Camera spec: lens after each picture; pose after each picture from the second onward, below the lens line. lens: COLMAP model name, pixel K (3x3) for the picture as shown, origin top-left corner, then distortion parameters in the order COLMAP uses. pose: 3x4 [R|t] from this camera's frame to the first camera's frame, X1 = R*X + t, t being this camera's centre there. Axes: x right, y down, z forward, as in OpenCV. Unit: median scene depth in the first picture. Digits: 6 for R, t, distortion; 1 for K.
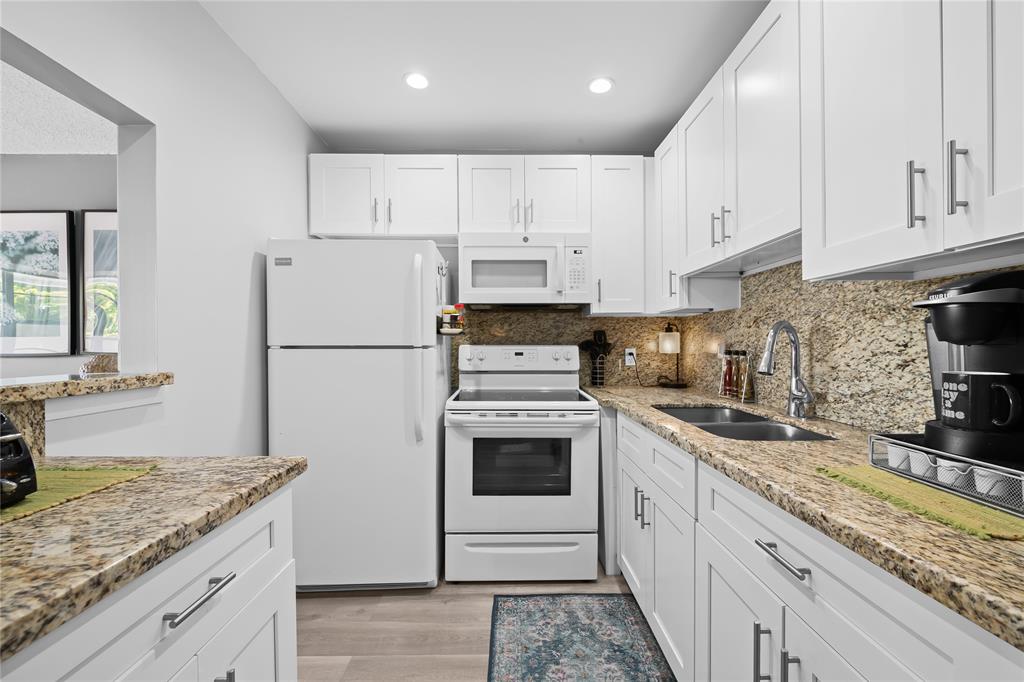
lens RADIAL K [[406.2, 0, 519.0], [0, 406.2, 350.2], [0, 0, 1]] dist [-0.001000, -0.000341]
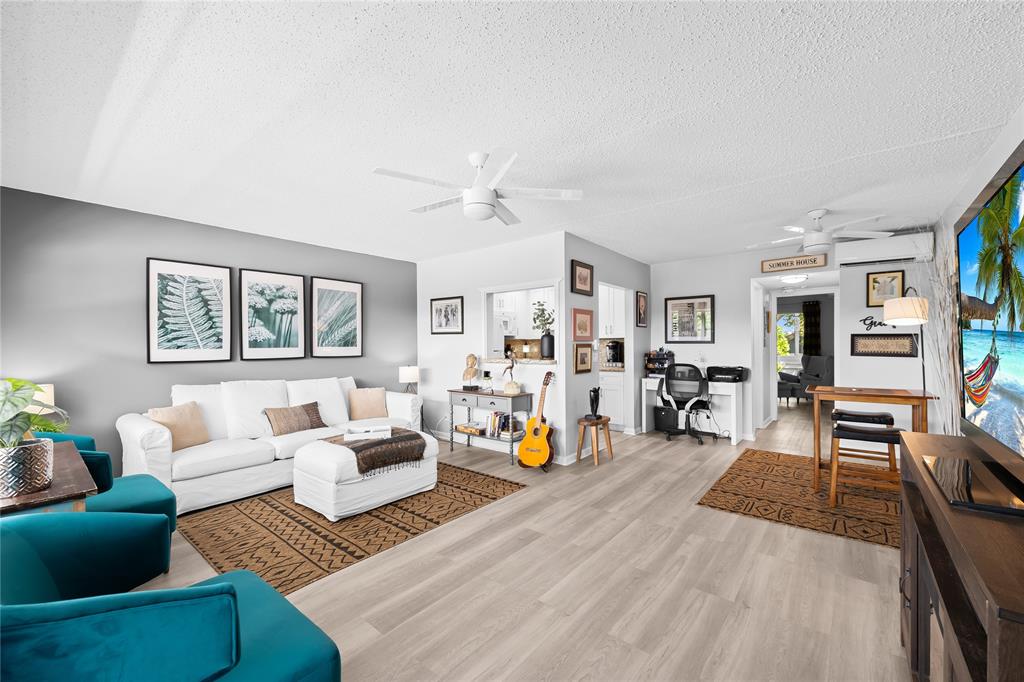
lens RADIAL K [[406.2, 0, 521.5], [0, 406.2, 346.7], [0, 0, 1]] dist [-0.001000, -0.000341]
pose [[0.649413, -0.002912, 0.760430, -2.078609], [0.014443, 0.999860, -0.008506, -0.008449], [-0.760299, 0.016507, 0.649364, -0.974590]]
